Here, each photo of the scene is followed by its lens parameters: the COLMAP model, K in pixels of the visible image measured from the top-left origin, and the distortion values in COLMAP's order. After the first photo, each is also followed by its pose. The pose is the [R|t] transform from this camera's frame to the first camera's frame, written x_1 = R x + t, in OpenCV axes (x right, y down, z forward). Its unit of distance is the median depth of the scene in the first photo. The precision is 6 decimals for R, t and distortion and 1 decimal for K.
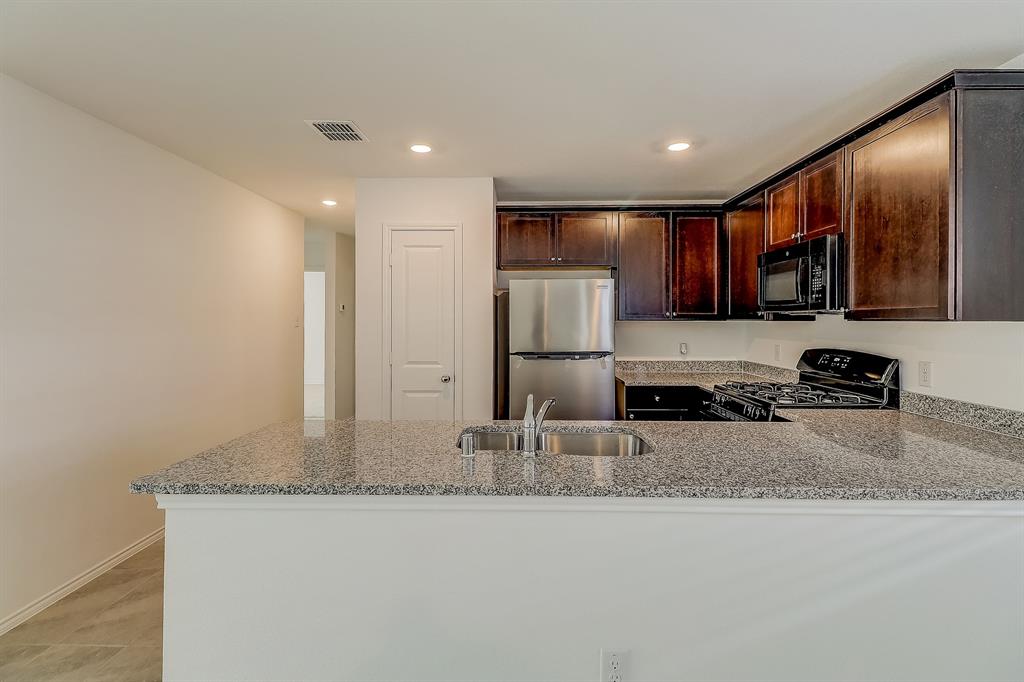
lens RADIAL K [[479.5, 0, 515.9], [0, 479.5, 332.0], [0, 0, 1]] dist [0.001304, -0.000017]
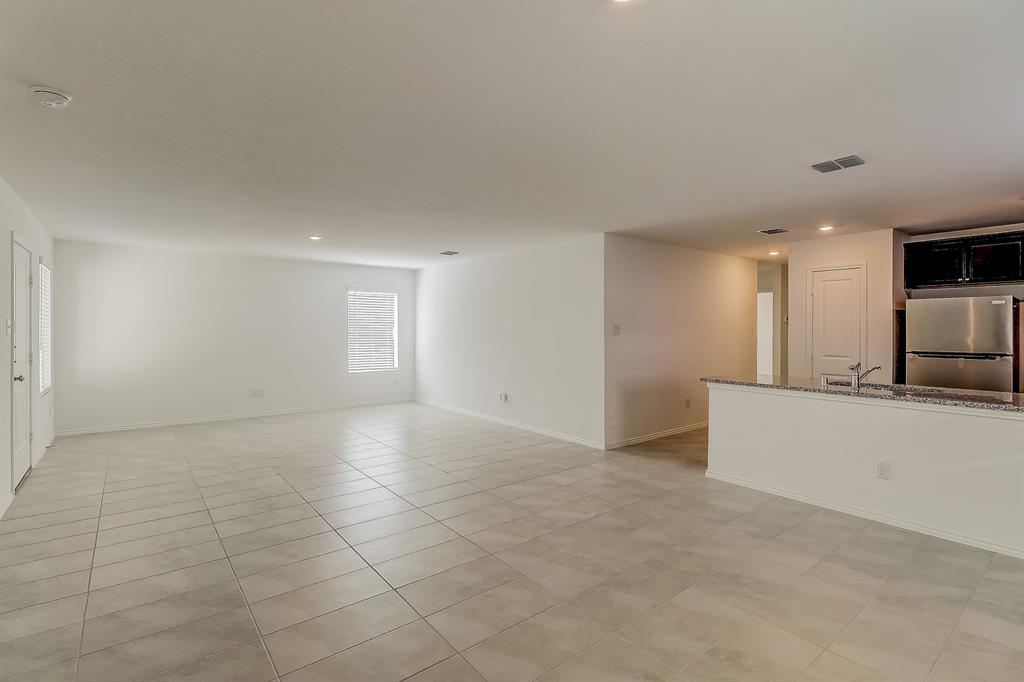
lens RADIAL K [[479.5, 0, 515.9], [0, 479.5, 332.0], [0, 0, 1]] dist [0.001304, -0.000017]
pose [[0.634699, 0.007043, -0.772727, 0.344937], [-0.019683, 0.999781, -0.007054, 0.017902], [0.772509, 0.019687, 0.634699, -0.763805]]
